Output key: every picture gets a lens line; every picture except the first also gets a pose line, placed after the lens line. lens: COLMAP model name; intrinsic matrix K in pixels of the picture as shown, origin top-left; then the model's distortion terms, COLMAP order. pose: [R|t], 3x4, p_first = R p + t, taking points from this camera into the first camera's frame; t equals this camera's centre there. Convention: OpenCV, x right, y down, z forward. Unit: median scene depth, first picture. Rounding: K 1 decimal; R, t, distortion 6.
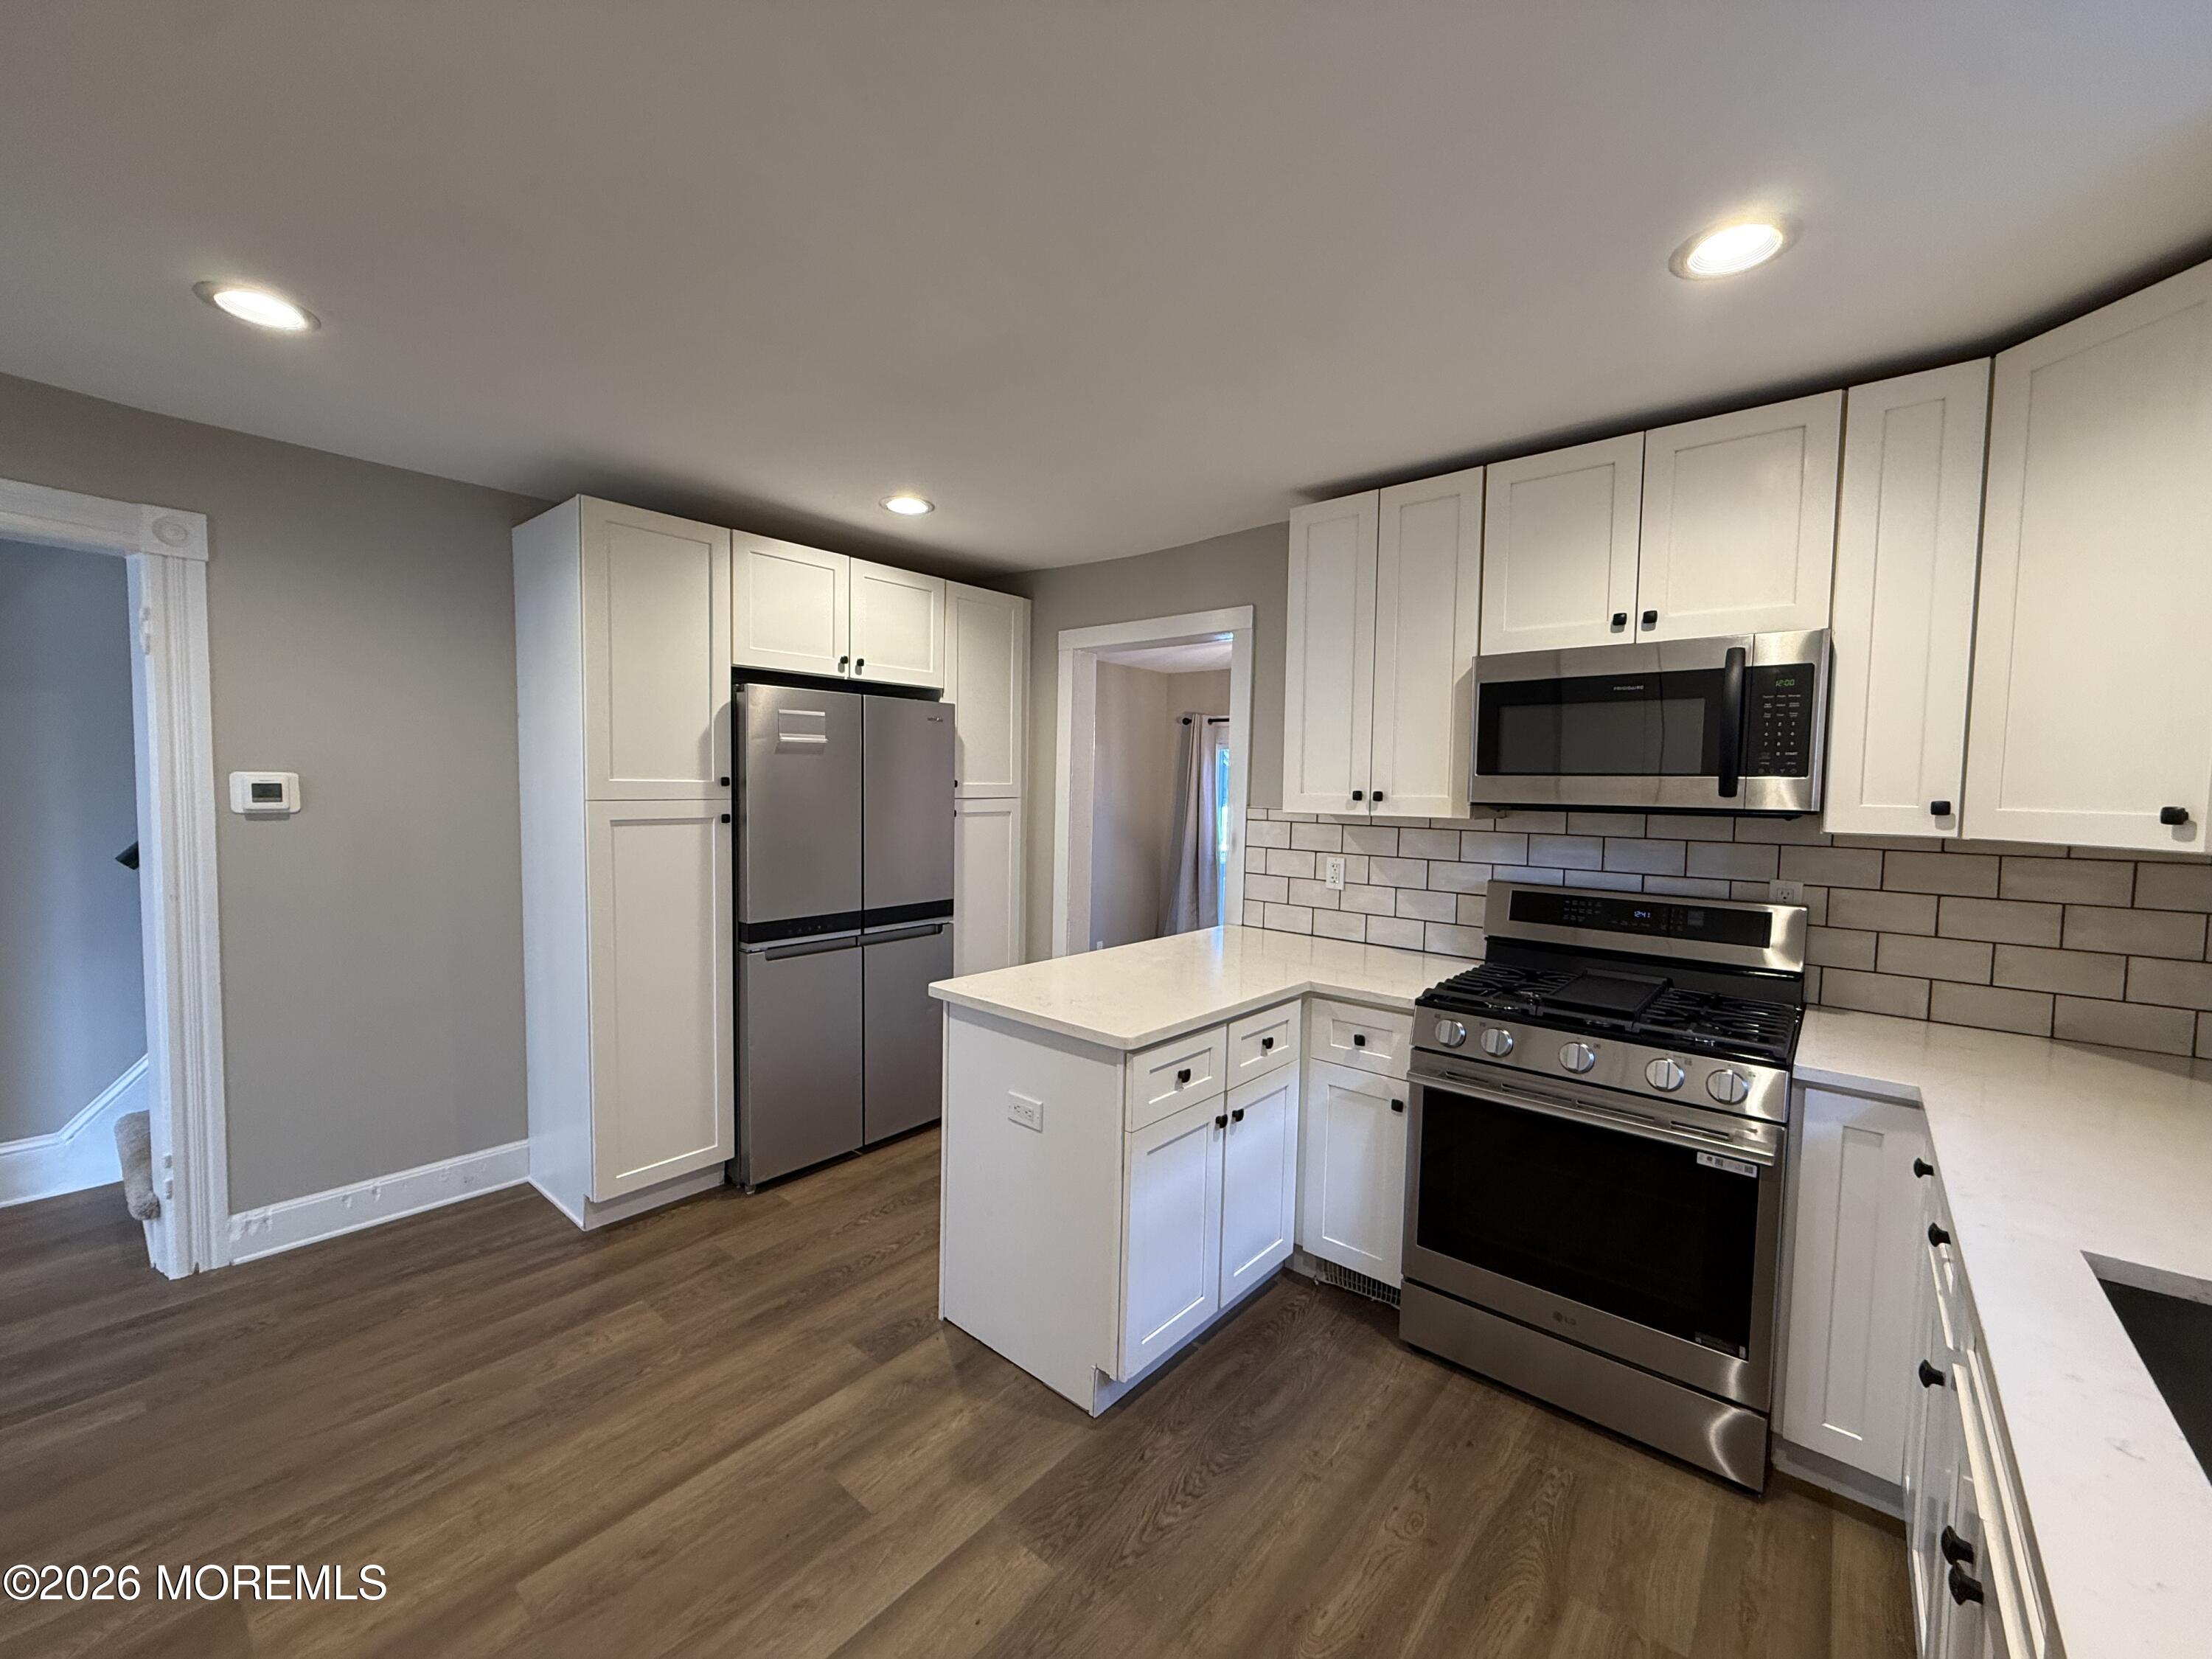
lens RADIAL K [[876.9, 0, 1097.9], [0, 876.9, 831.9], [0, 0, 1]] dist [-0.000254, 0.000020]
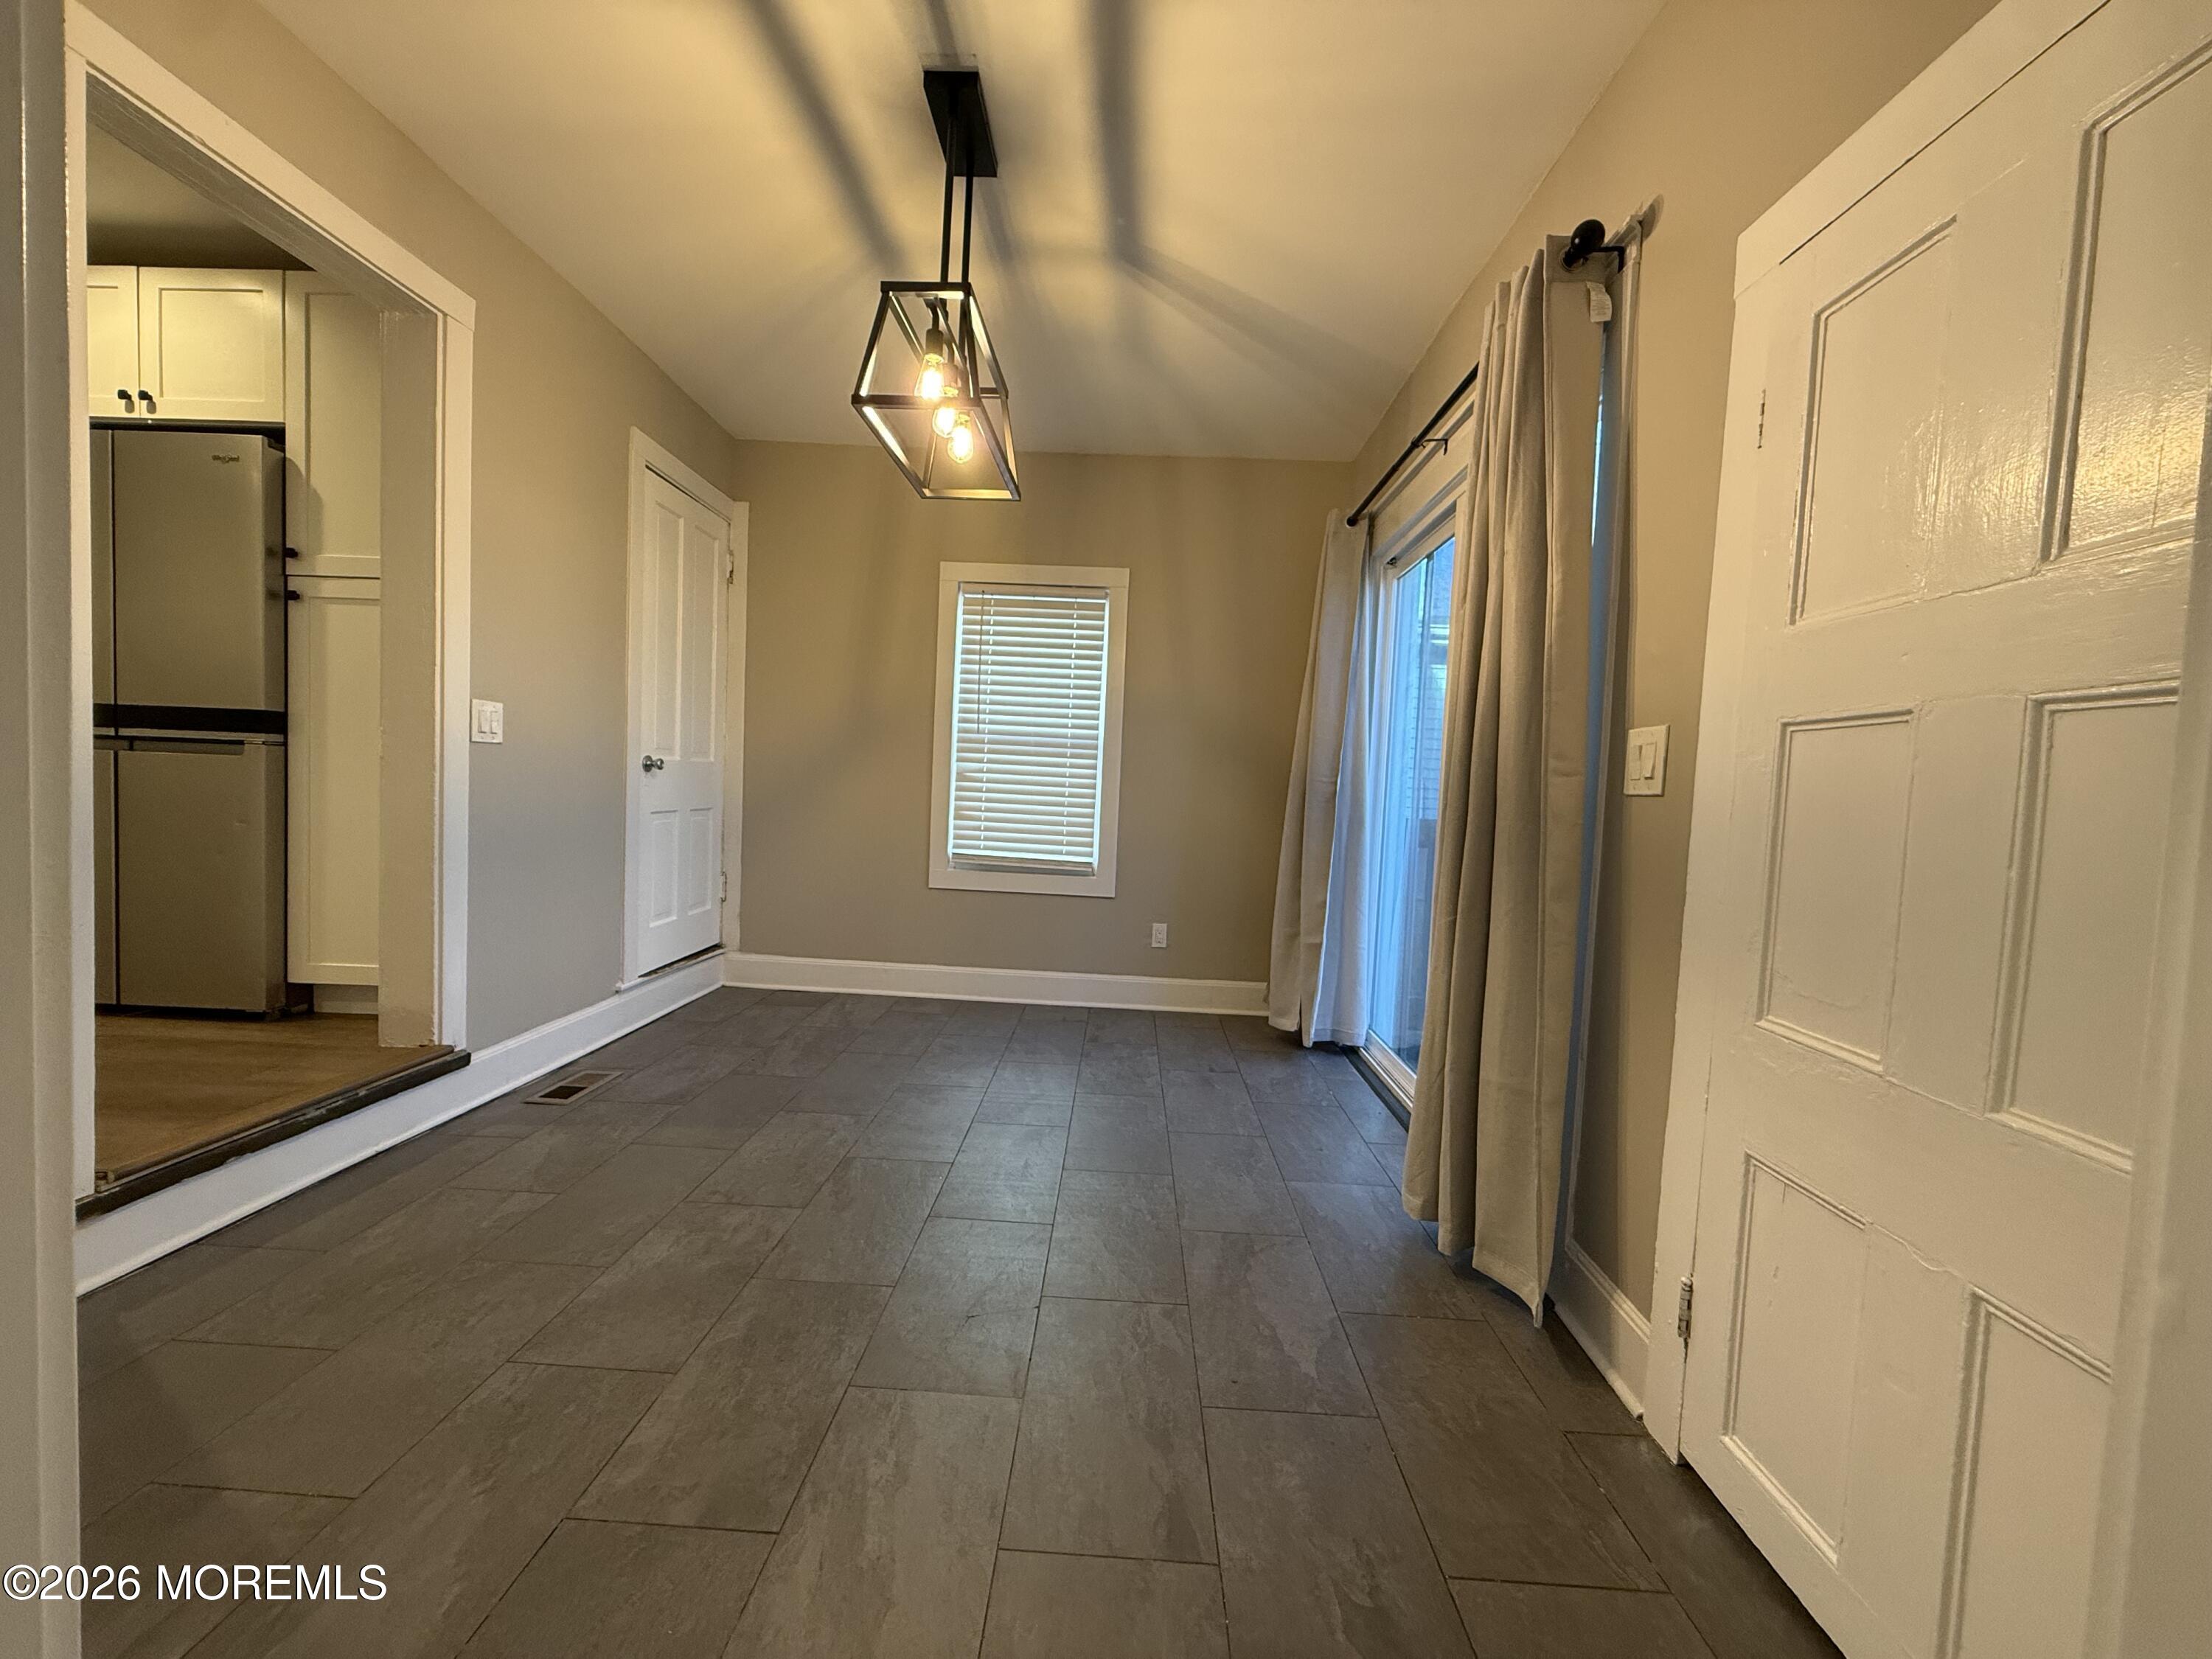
lens RADIAL K [[876.9, 0, 1097.9], [0, 876.9, 831.9], [0, 0, 1]] dist [-0.000254, 0.000020]
pose [[0.621079, 0.048494, -0.782246, 0.796242], [-0.081119, 0.996701, -0.002617, 0.117348], [0.779539, 0.065080, 0.622964, 1.051413]]
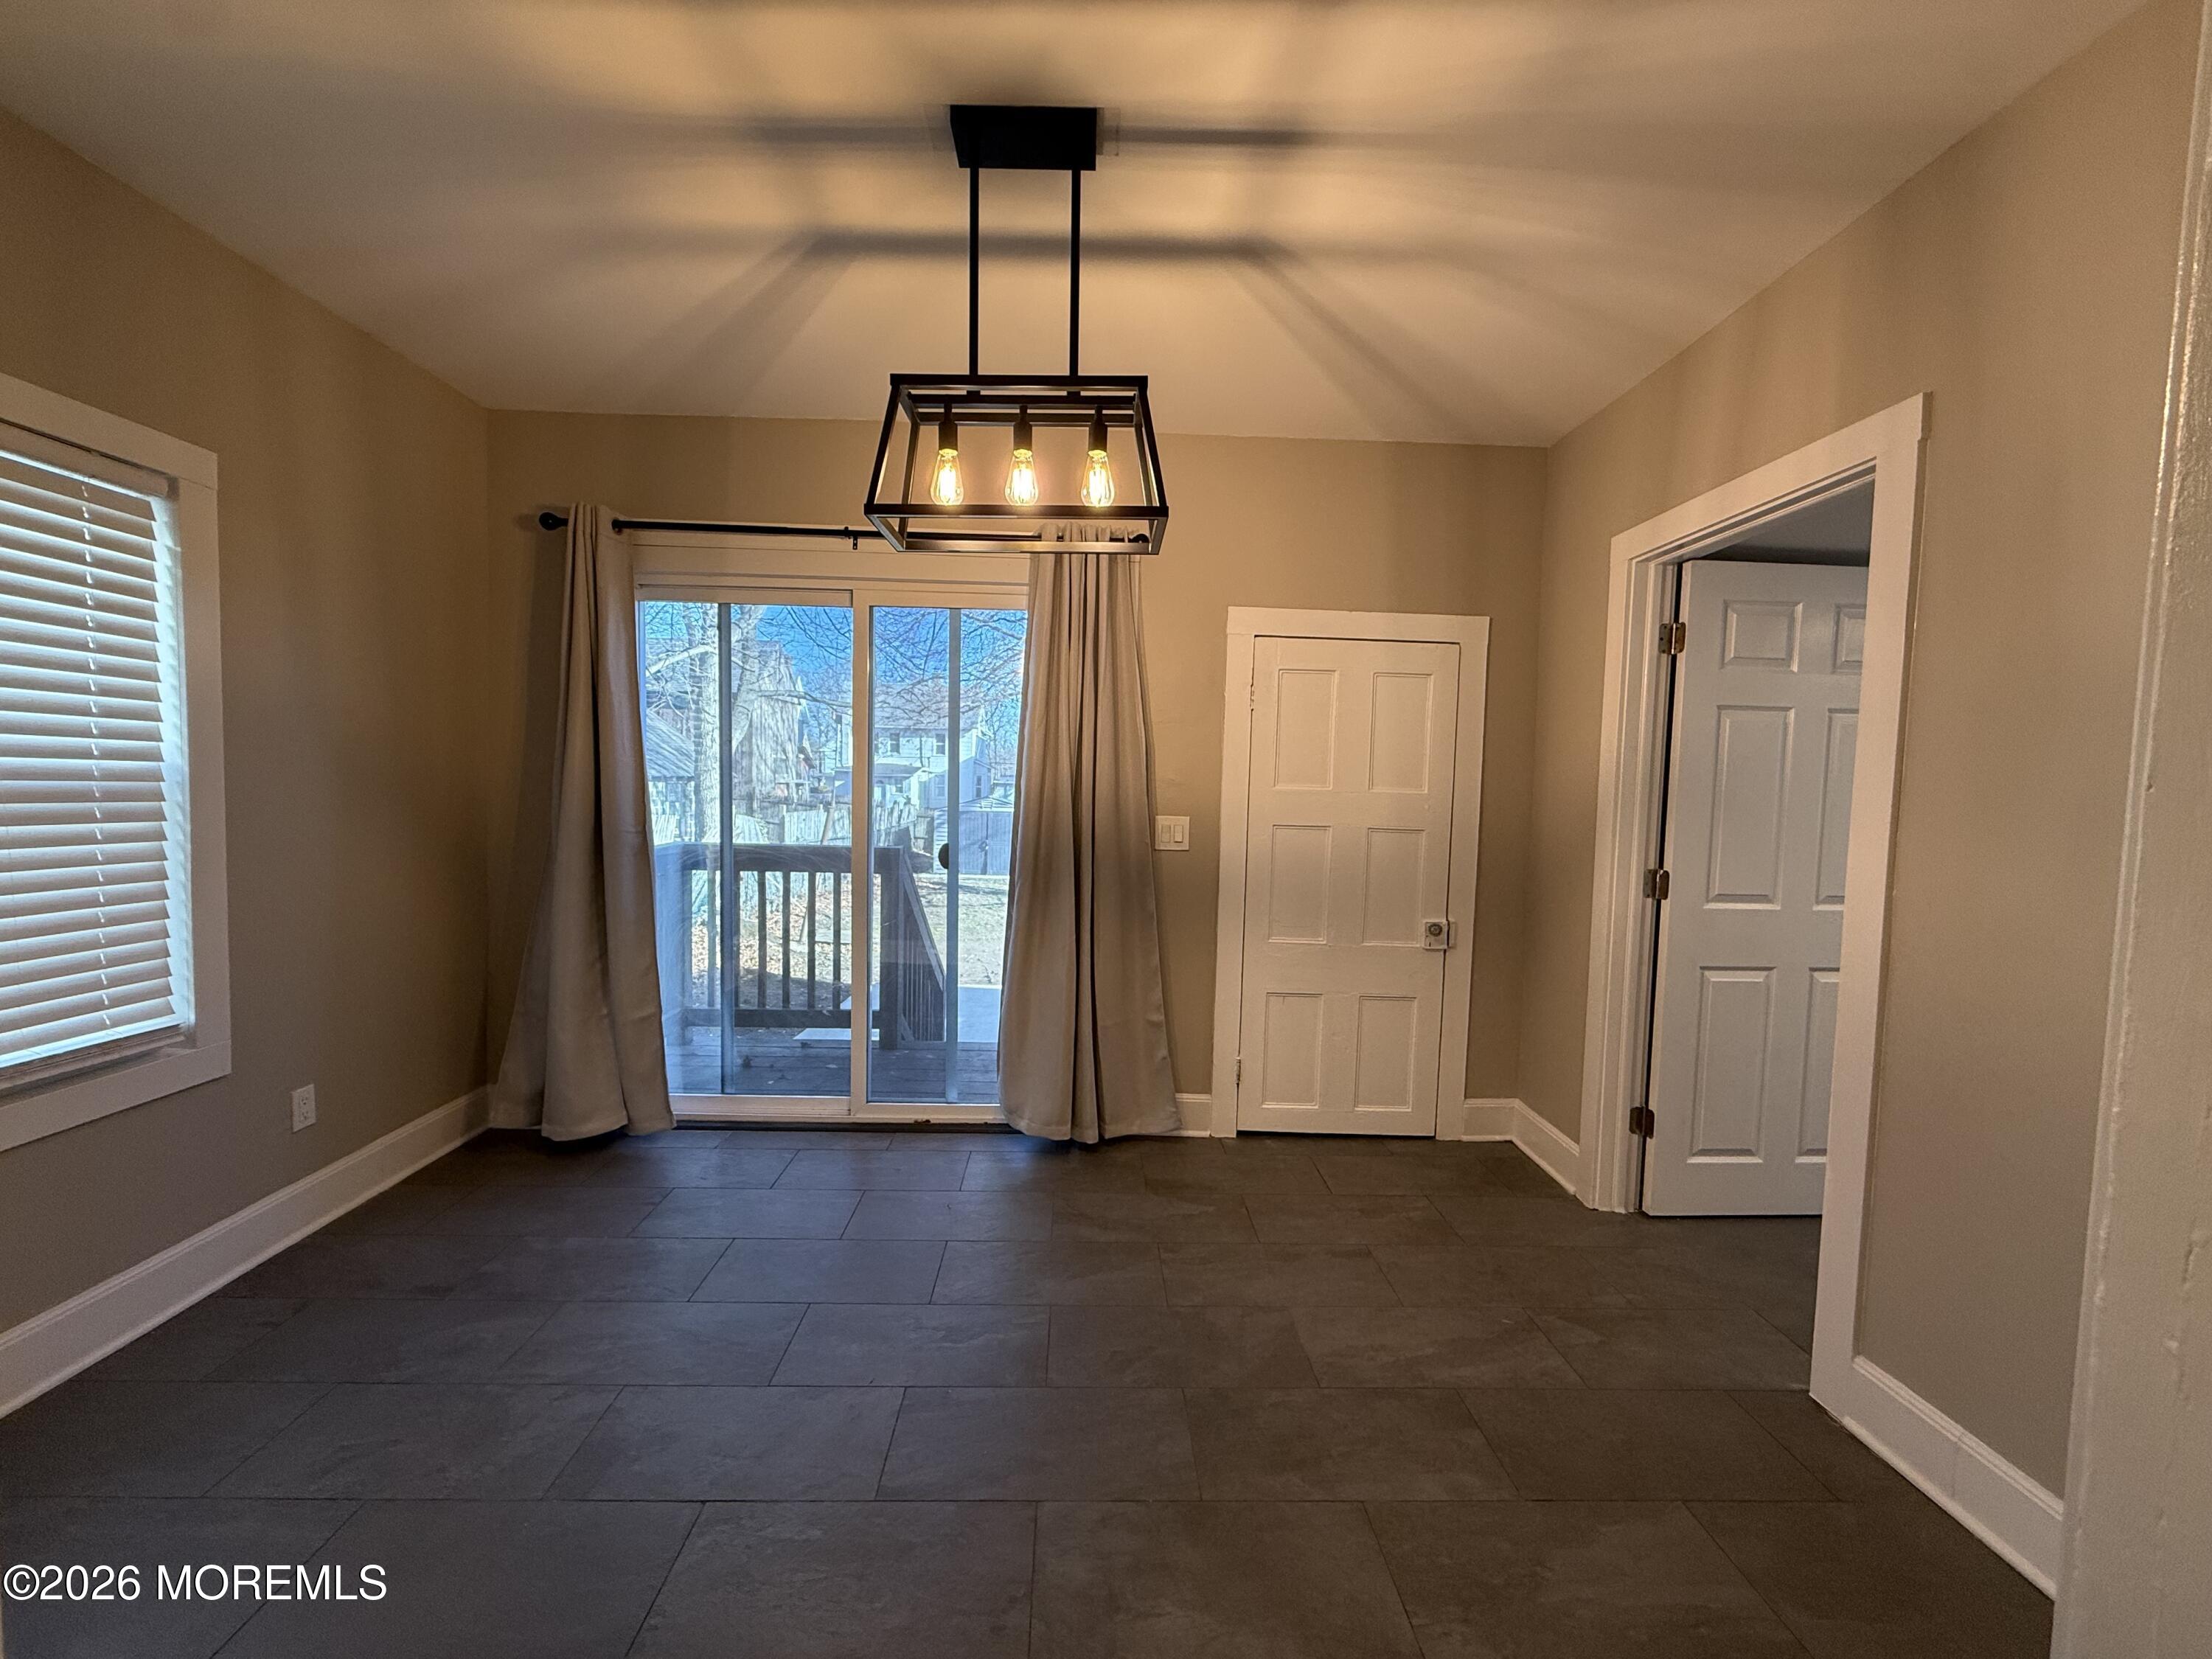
lens RADIAL K [[876.9, 0, 1097.9], [0, 876.9, 831.9], [0, 0, 1]] dist [-0.000254, 0.000020]
pose [[0.746074, -0.039269, 0.664704, 0.020229], [0.029594, 0.999229, 0.025815, 0.036755], [-0.665205, 0.000411, 0.746661, 0.934171]]
